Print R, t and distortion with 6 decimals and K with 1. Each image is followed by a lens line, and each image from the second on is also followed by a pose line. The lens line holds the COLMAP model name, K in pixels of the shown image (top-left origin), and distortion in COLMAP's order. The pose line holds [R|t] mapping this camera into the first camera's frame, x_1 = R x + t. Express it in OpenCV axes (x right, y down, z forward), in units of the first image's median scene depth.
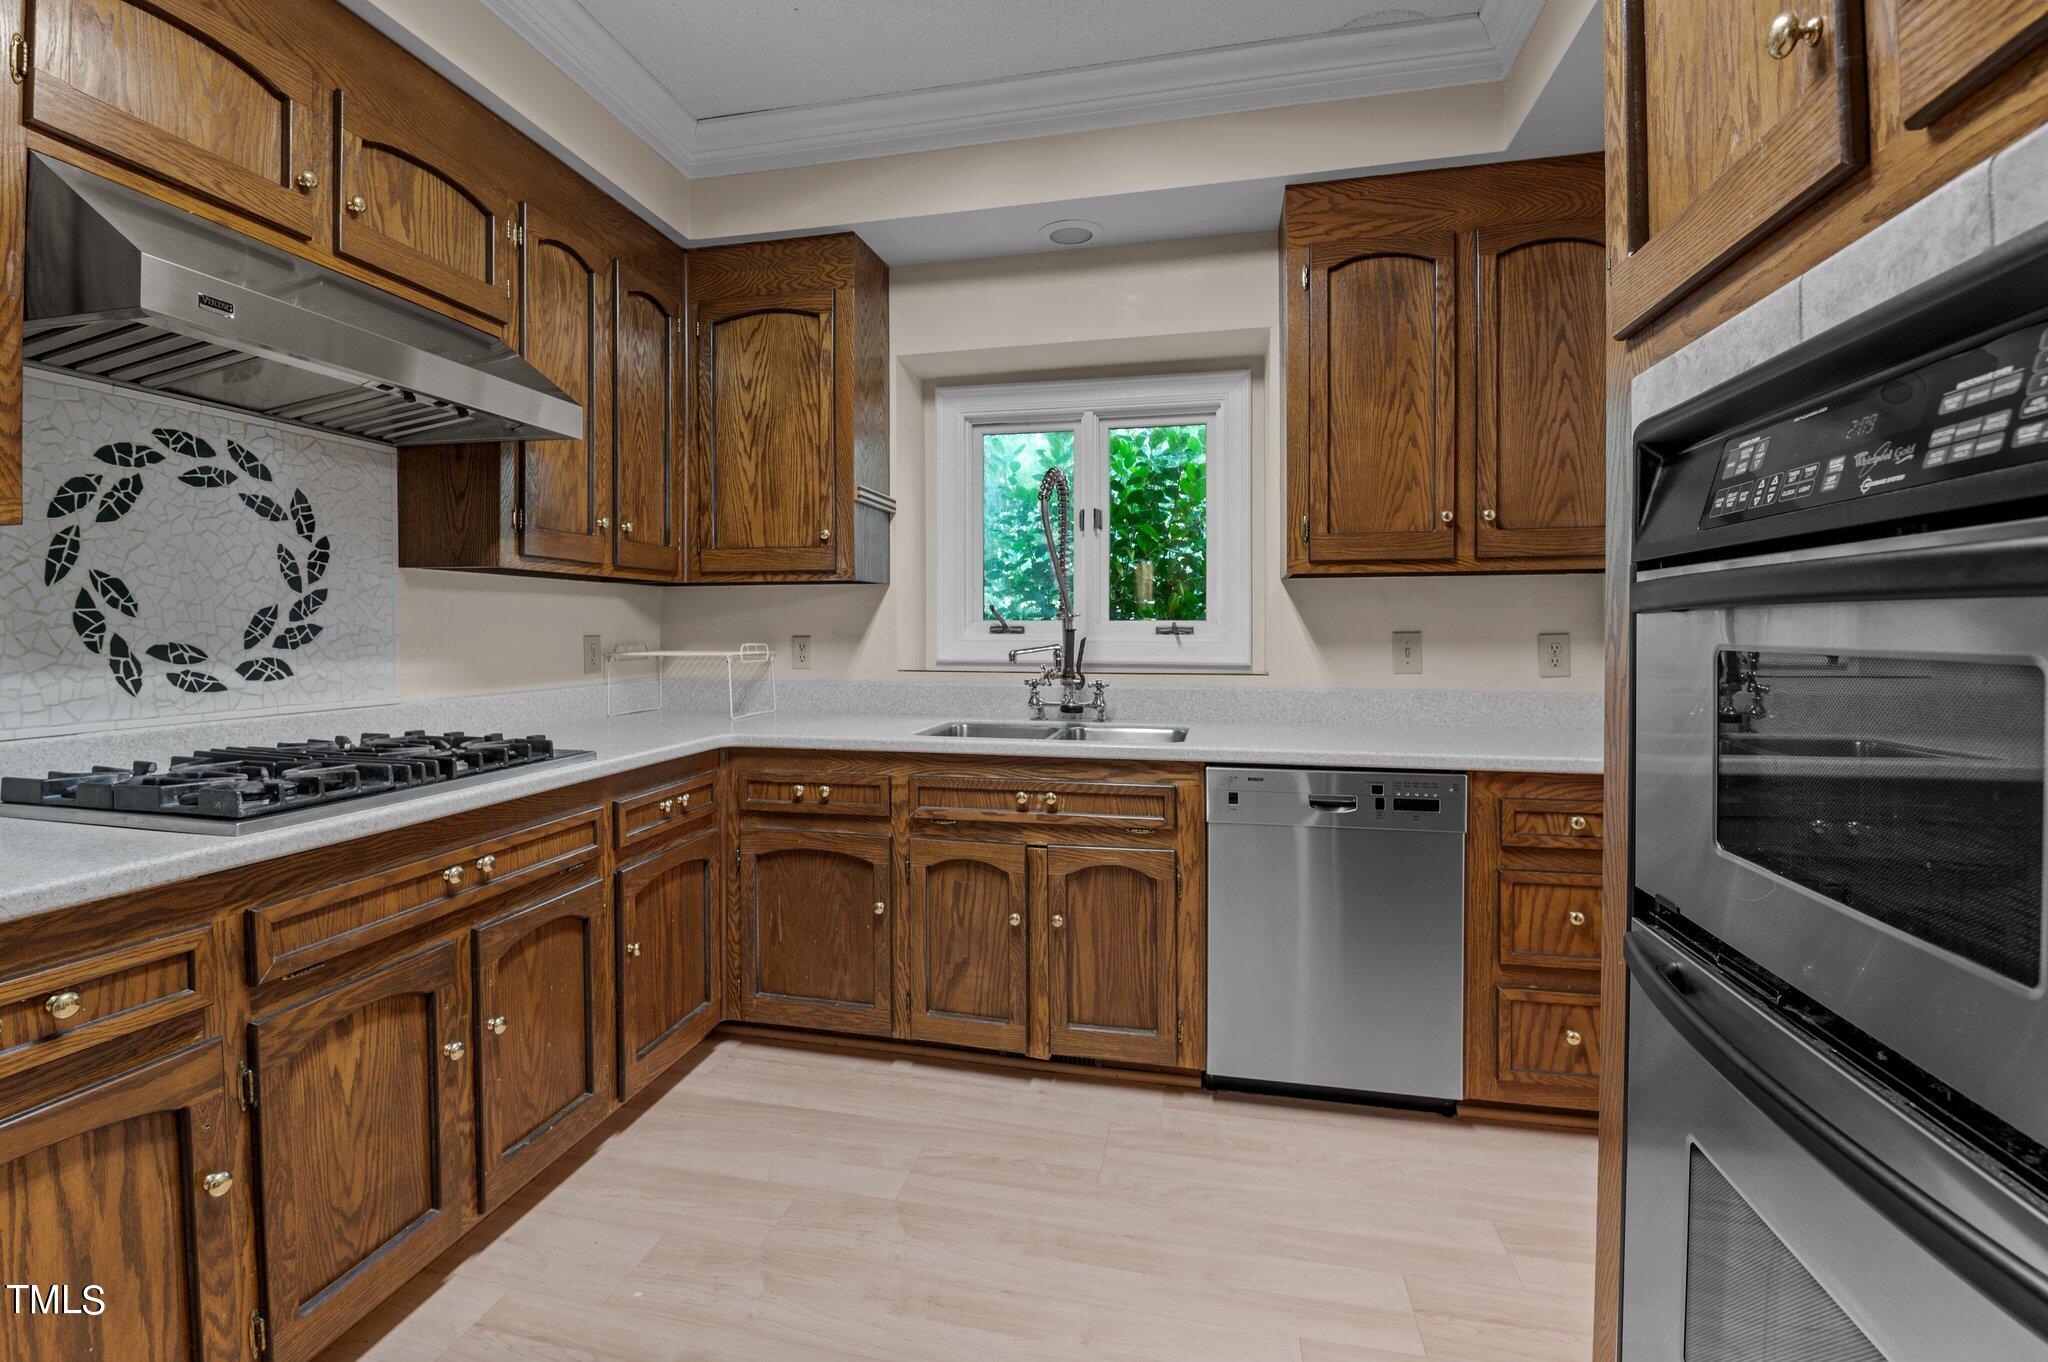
lens RADIAL K [[894.2, 0, 1021.1], [0, 894.2, 637.9], [0, 0, 1]] dist [-0.015783, -0.000097]
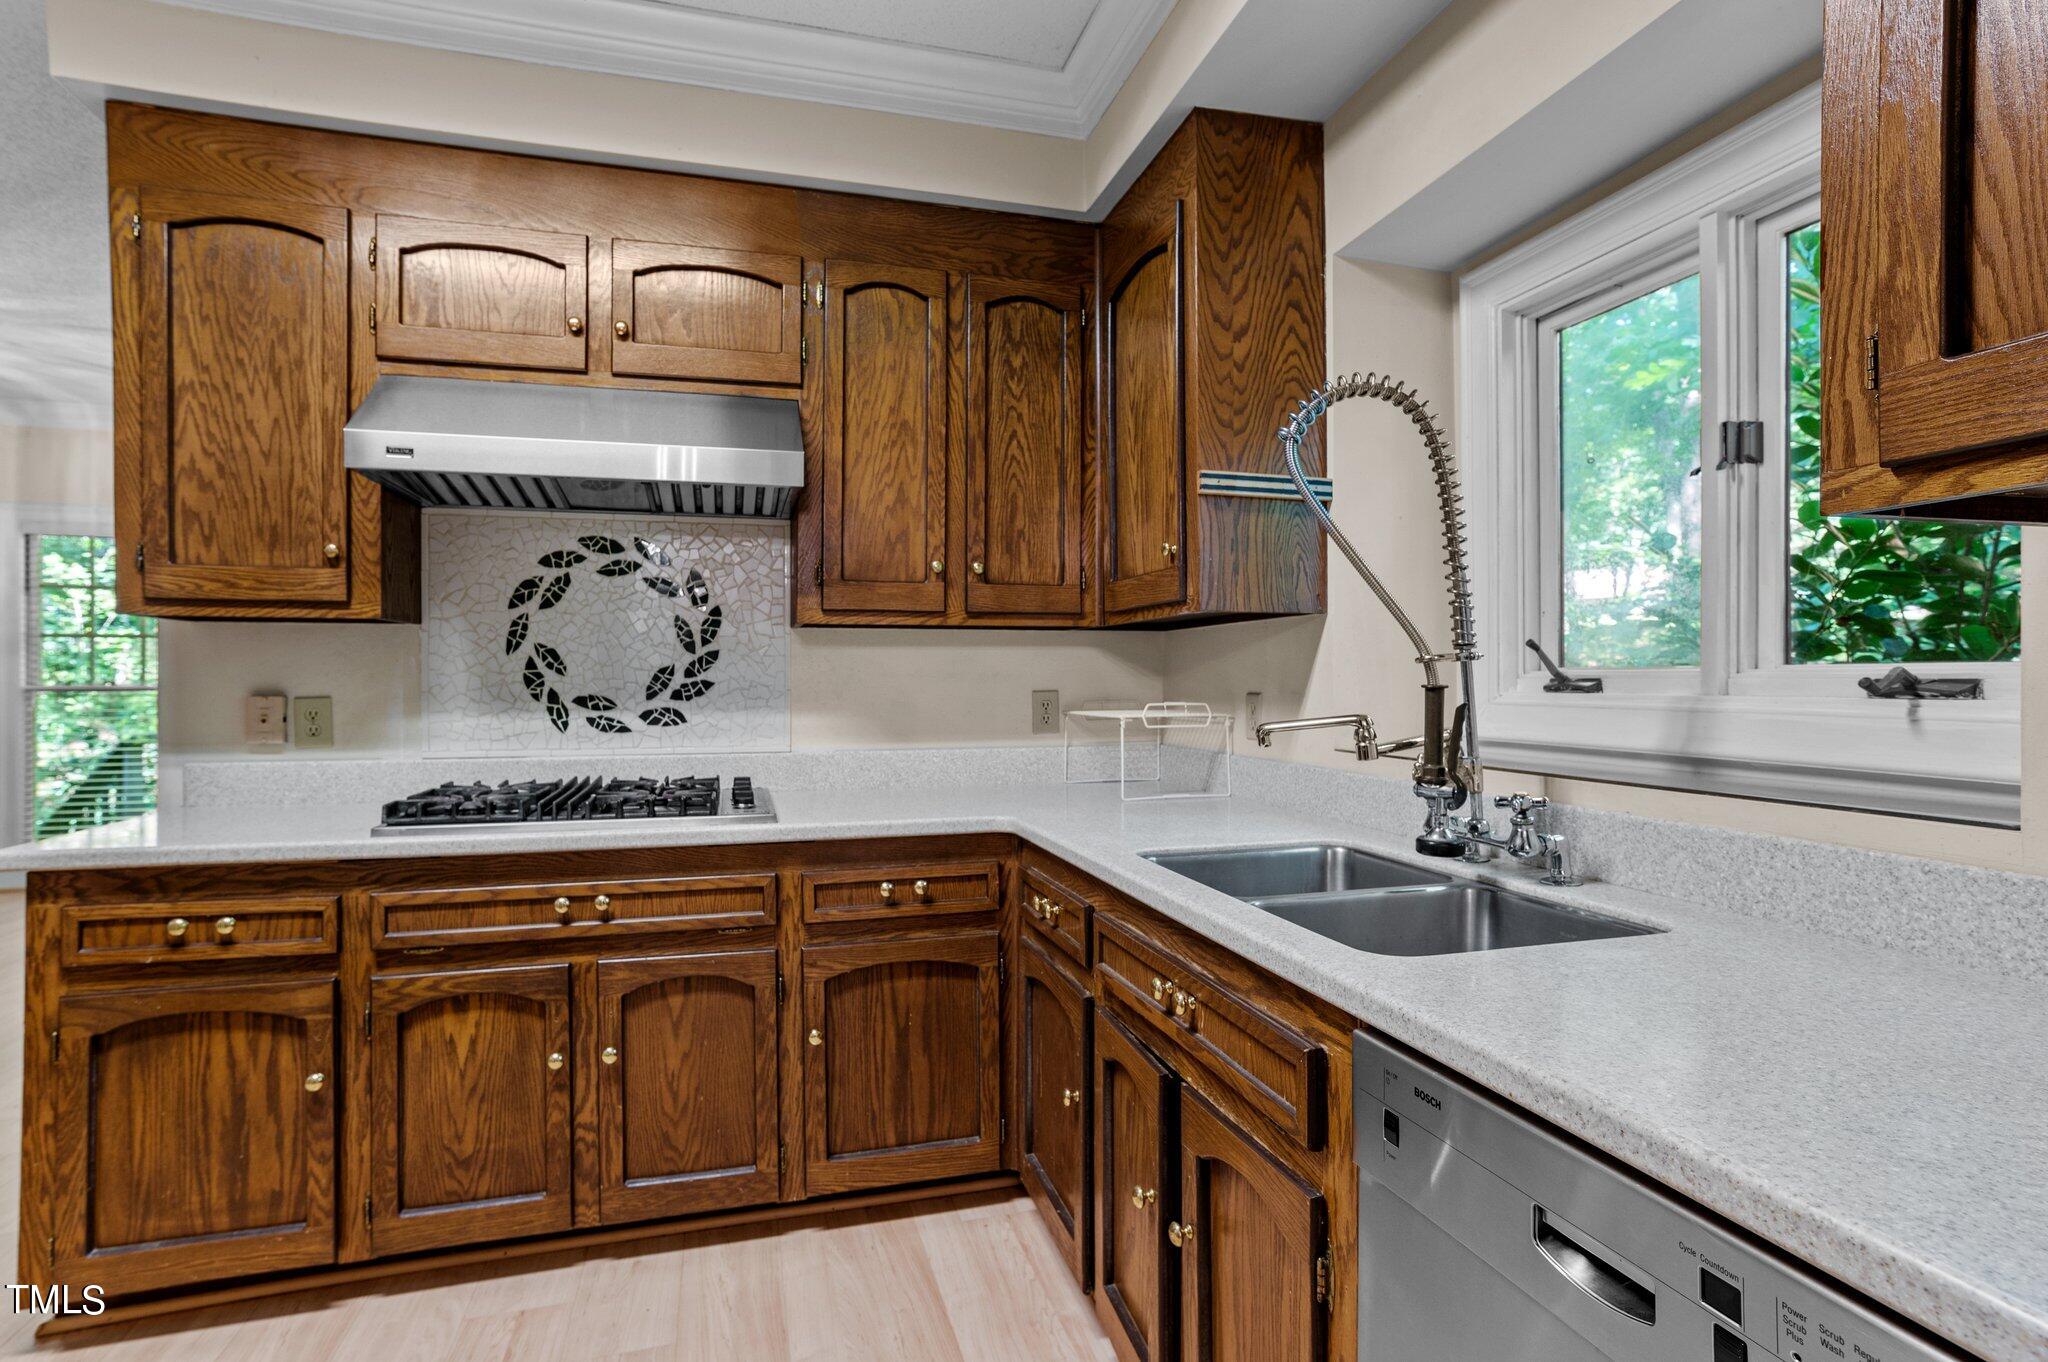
lens RADIAL K [[1026.8, 0, 1024.0], [0, 1026.8, 681.0], [0, 0, 1]] dist [-0.070890, 0.061512]
pose [[0.473010, -0.001625, -0.881055, 0.682837], [-0.007475, 0.999955, -0.005858, -0.010689], [0.881025, 0.009357, 0.472977, 0.812972]]
